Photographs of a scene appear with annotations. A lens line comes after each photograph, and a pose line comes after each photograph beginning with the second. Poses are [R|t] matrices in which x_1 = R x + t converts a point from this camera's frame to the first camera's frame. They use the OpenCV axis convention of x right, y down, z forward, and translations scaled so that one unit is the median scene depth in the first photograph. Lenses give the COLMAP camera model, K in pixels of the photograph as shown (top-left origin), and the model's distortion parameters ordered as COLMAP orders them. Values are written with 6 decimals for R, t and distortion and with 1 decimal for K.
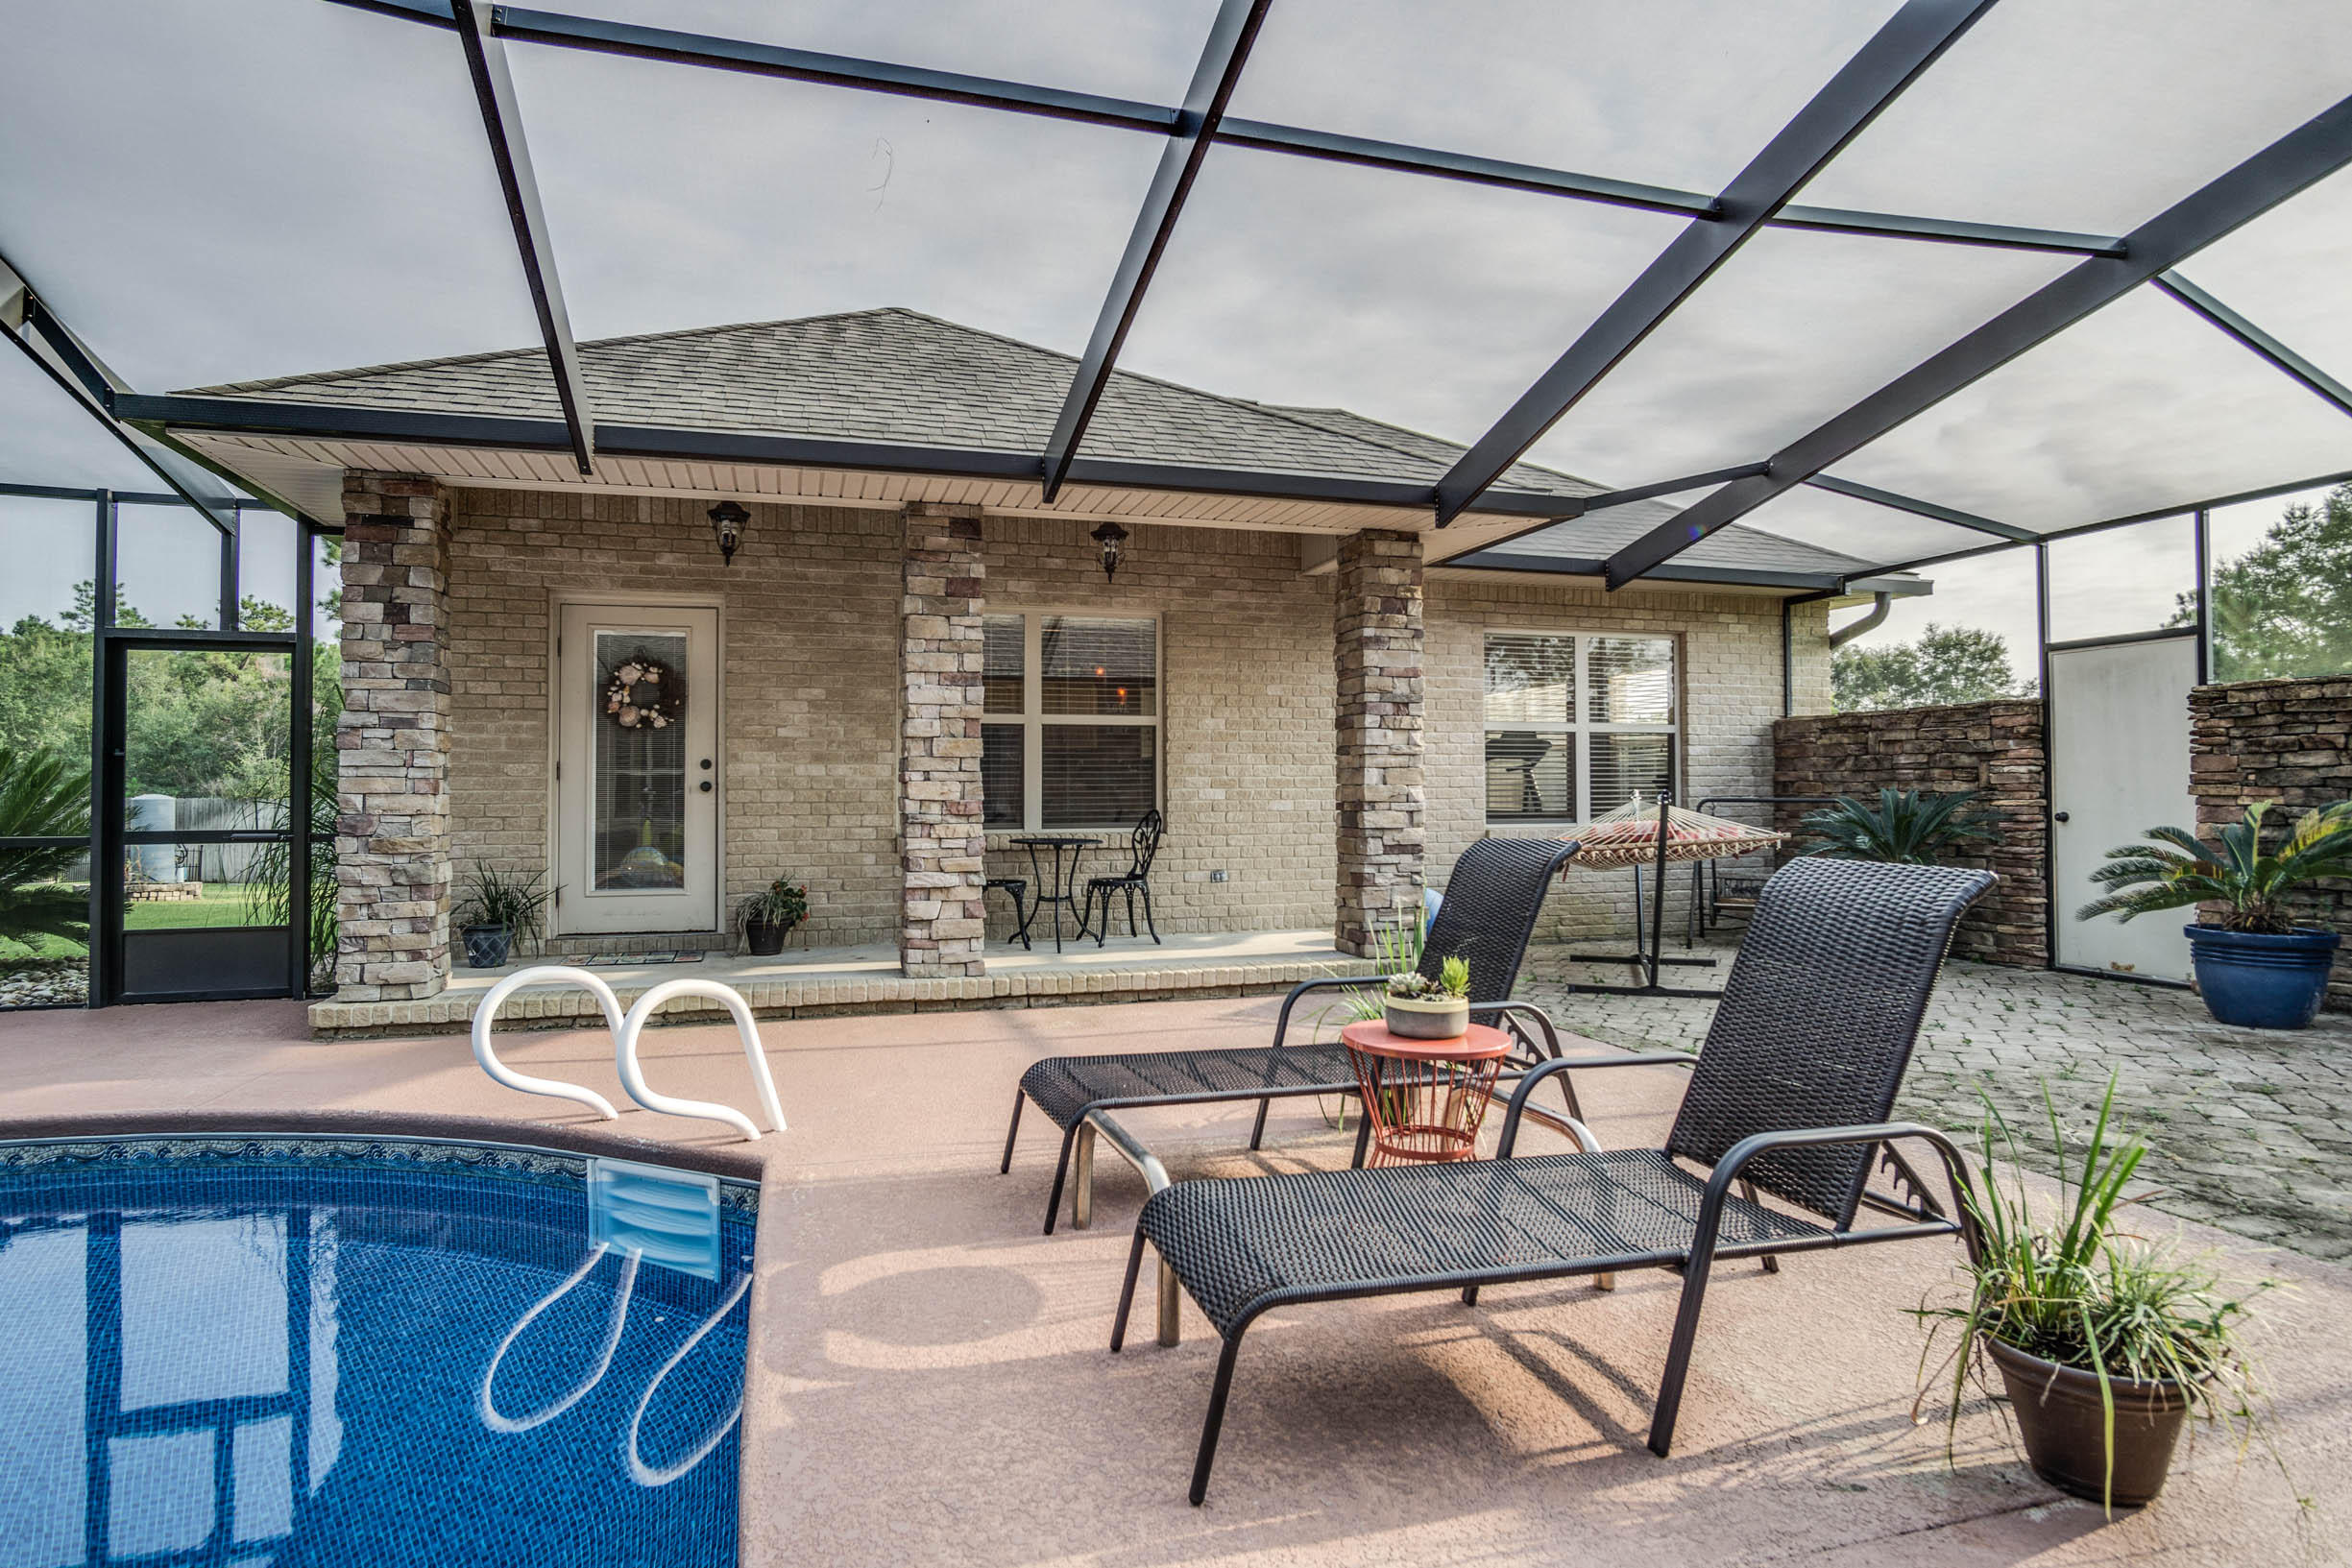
lens RADIAL K [[1843.6, 0, 1176.0], [0, 1843.6, 784.0], [0, 0, 1]] dist [-0.019147, -0.004191]
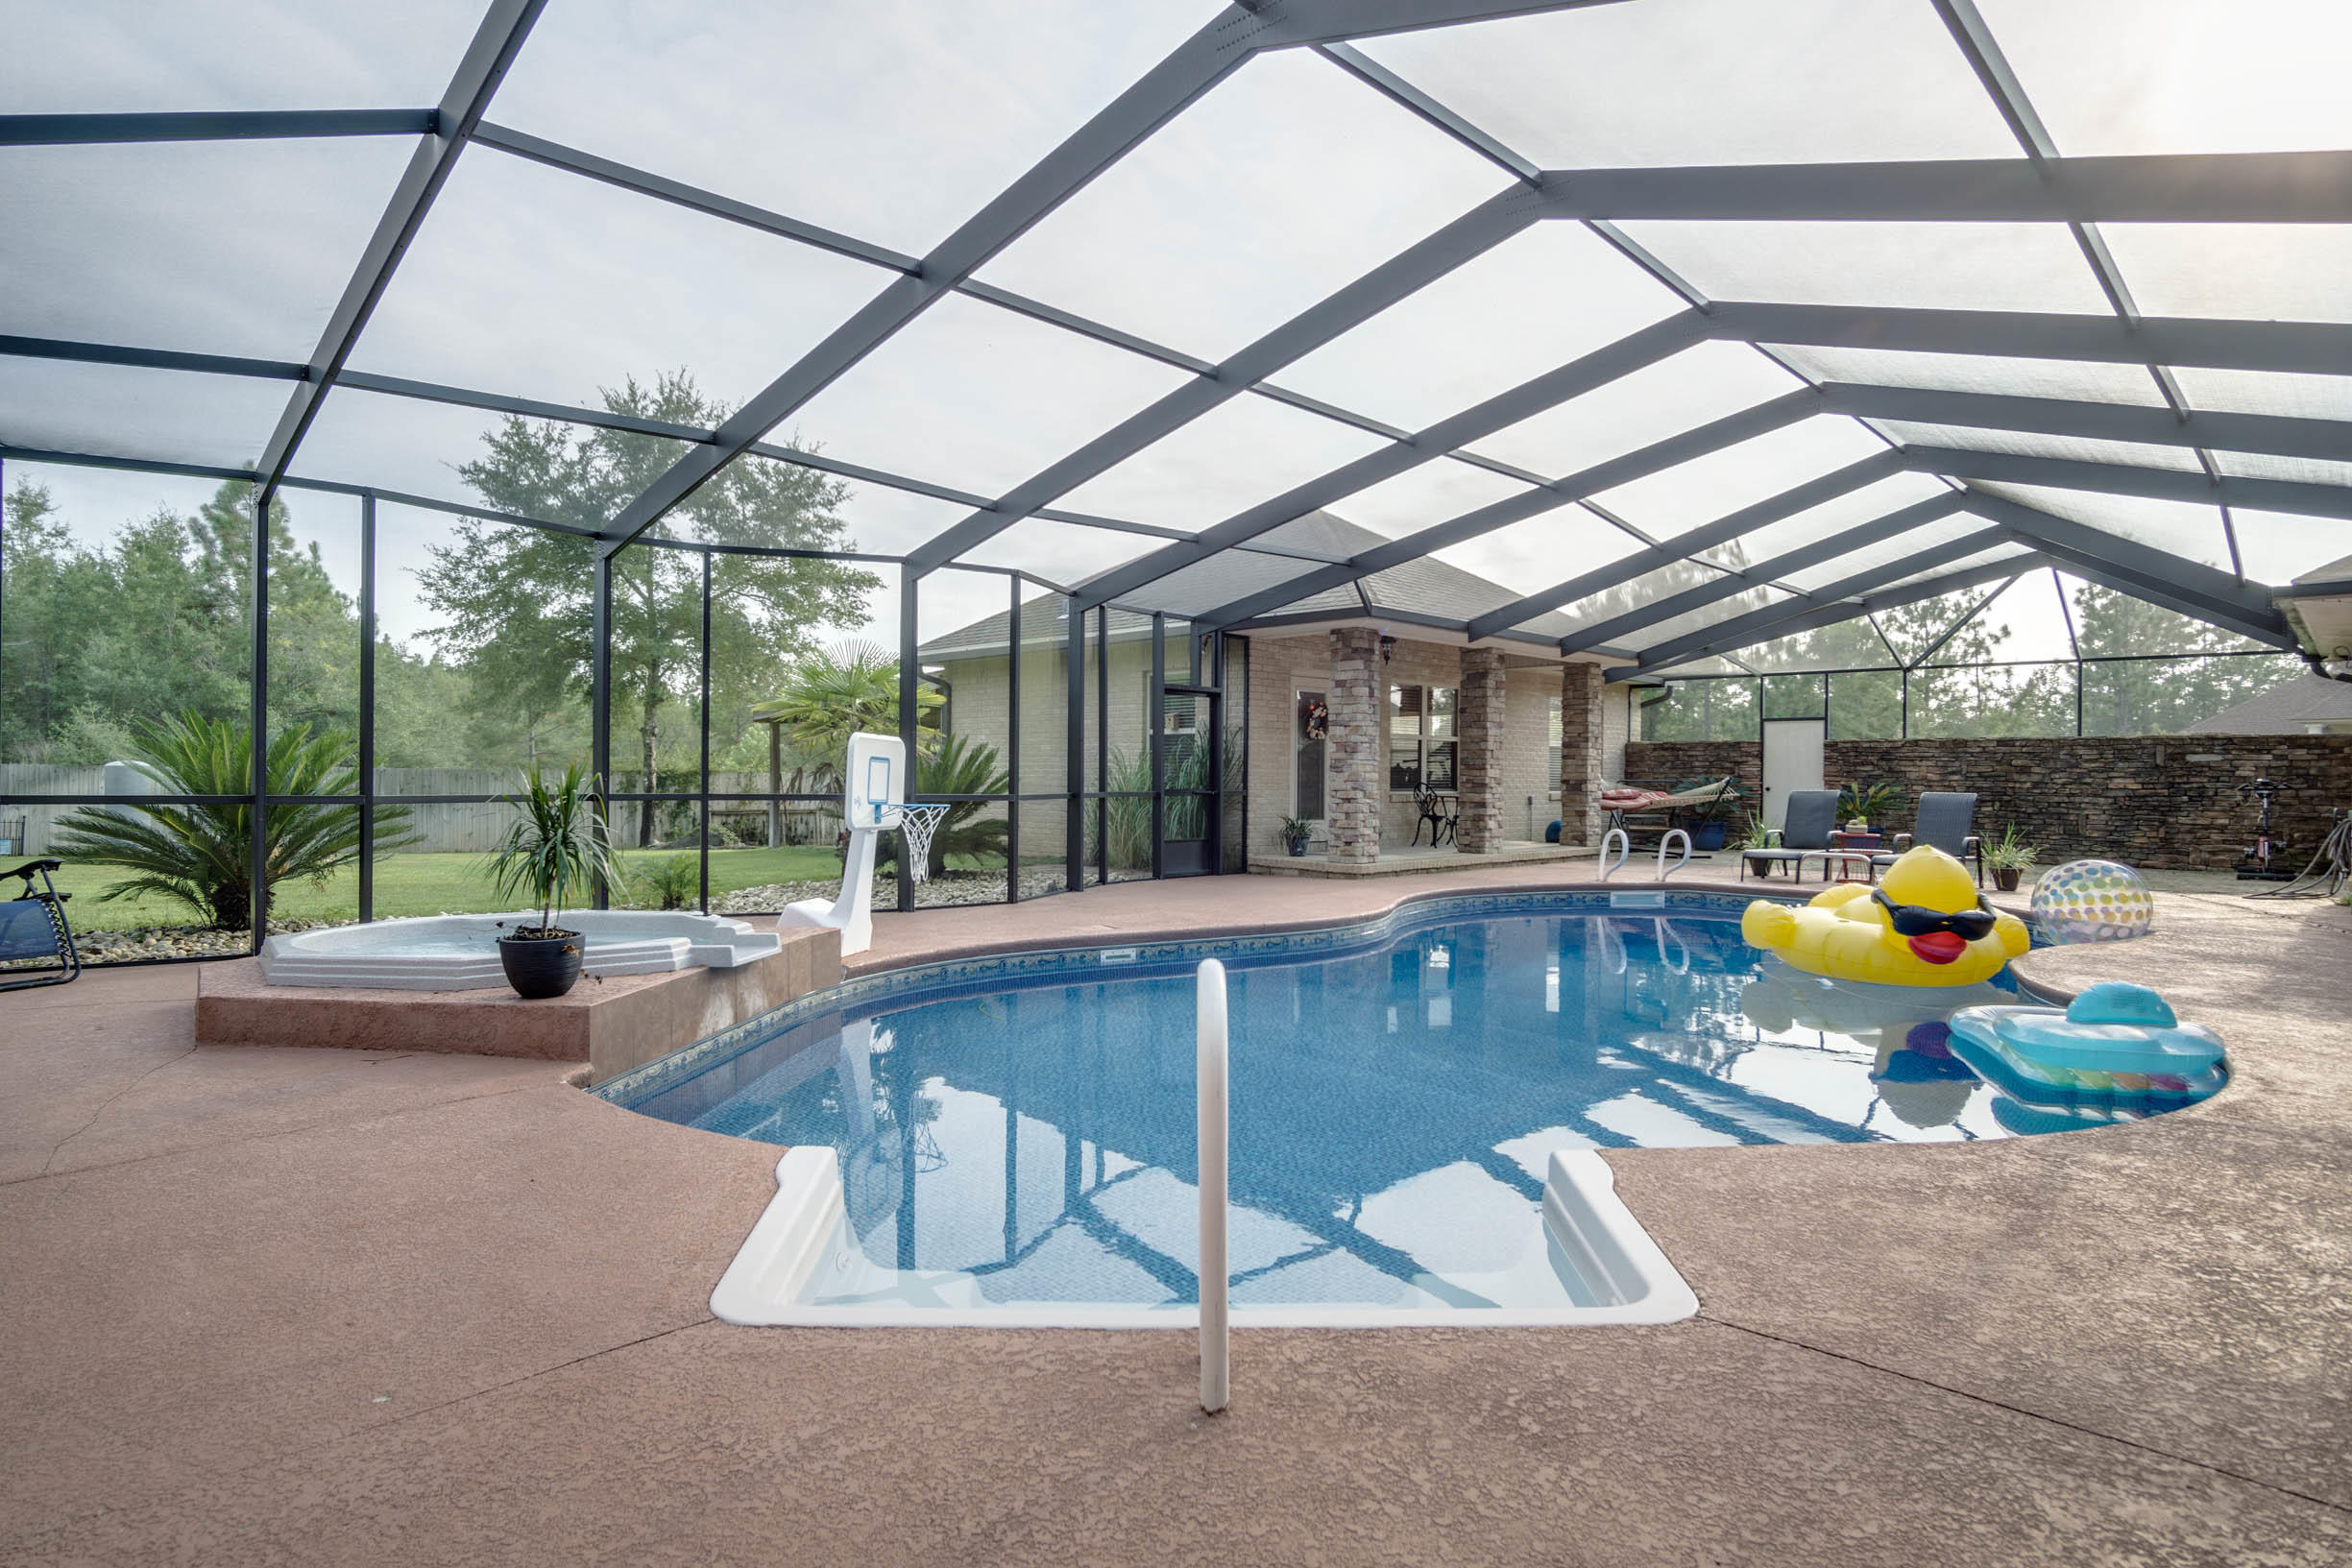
lens RADIAL K [[1843.6, 0, 1176.0], [0, 1843.6, 784.0], [0, 0, 1]] dist [-0.019147, -0.004191]
pose [[0.821514, 0.009899, 0.570103, -1.708835], [-0.024132, 0.999557, 0.017418, -0.013463], [-0.569678, -0.028067, 0.821389, -0.641502]]
